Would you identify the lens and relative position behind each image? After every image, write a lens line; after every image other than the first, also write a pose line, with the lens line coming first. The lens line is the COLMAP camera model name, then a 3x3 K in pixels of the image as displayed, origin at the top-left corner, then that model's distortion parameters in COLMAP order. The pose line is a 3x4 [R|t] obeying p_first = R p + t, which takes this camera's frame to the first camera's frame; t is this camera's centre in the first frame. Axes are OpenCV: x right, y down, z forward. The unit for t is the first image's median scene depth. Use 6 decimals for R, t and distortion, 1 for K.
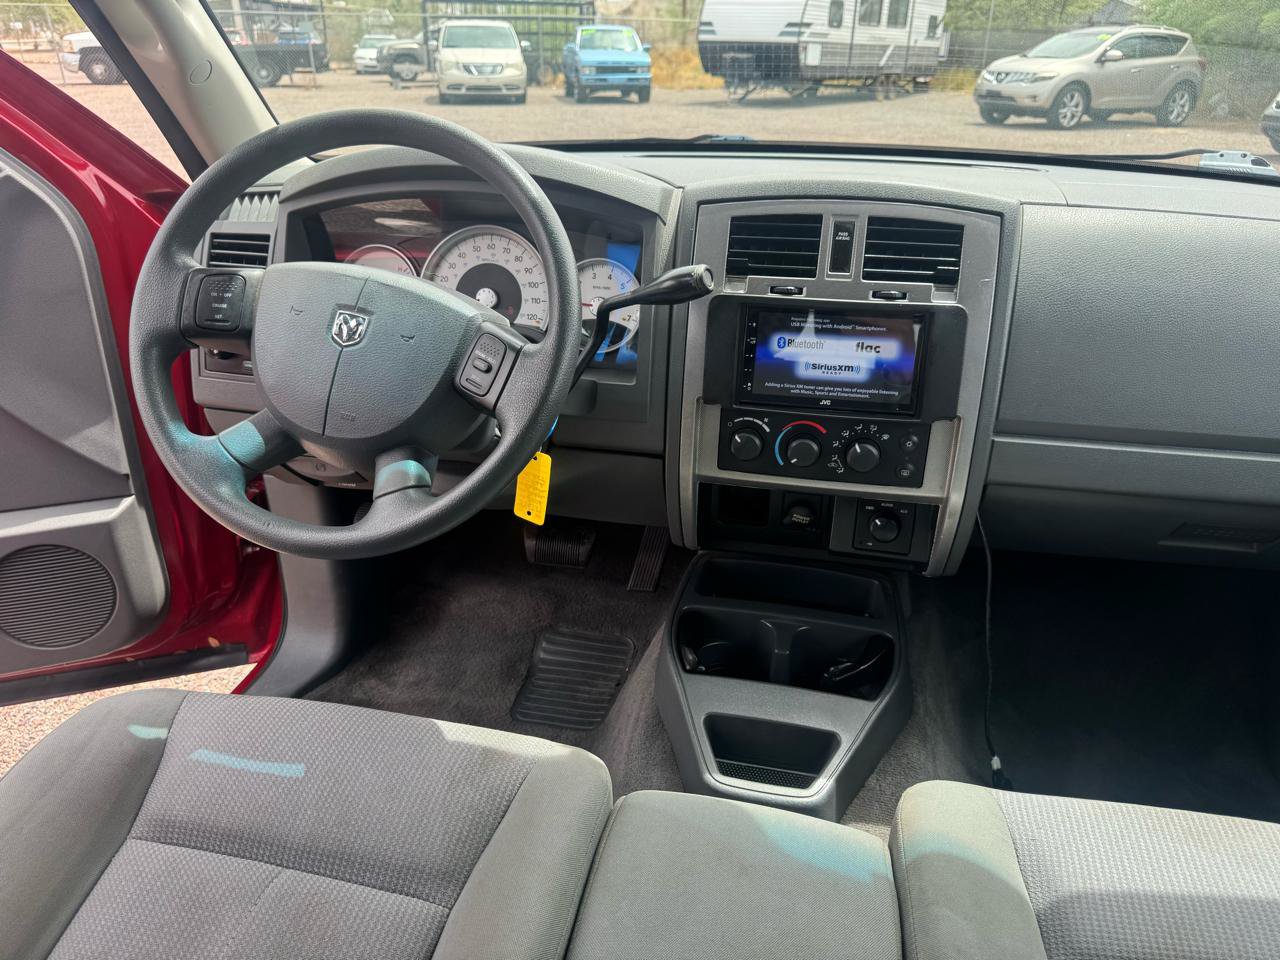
lens RADIAL K [[954.1, 0, 640.0], [0, 954.1, 480.0], [0, 0, 1]] dist [0.079834, -0.109568]
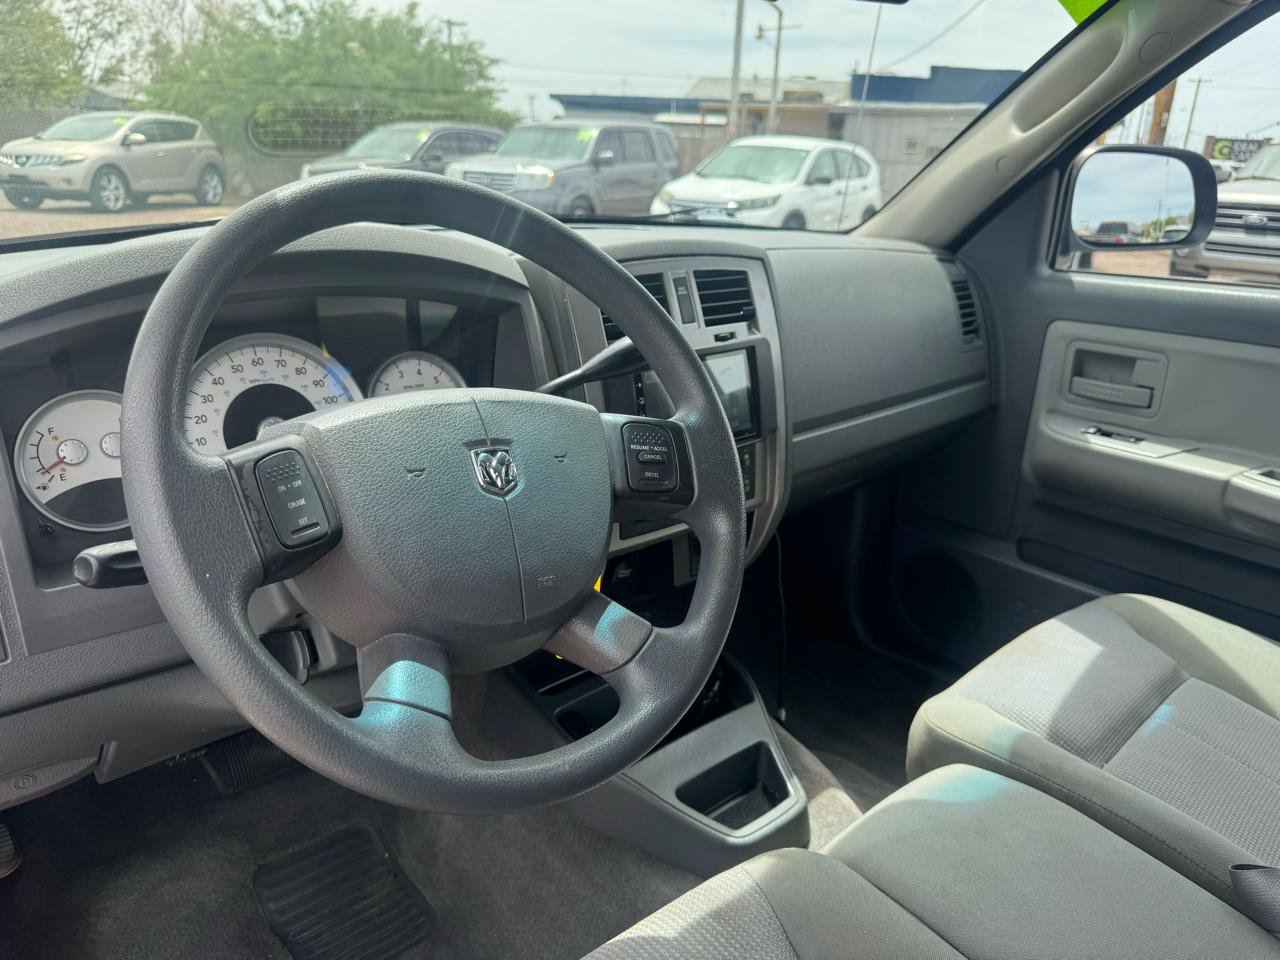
lens RADIAL K [[954.1, 0, 640.0], [0, 954.1, 480.0], [0, 0, 1]] dist [0.079834, -0.109568]
pose [[0.568052, -0.251178, 0.783726, -0.577963], [0.311528, 0.947053, 0.077725, -0.124623], [-0.761753, 0.200000, 0.616224, 0.348071]]
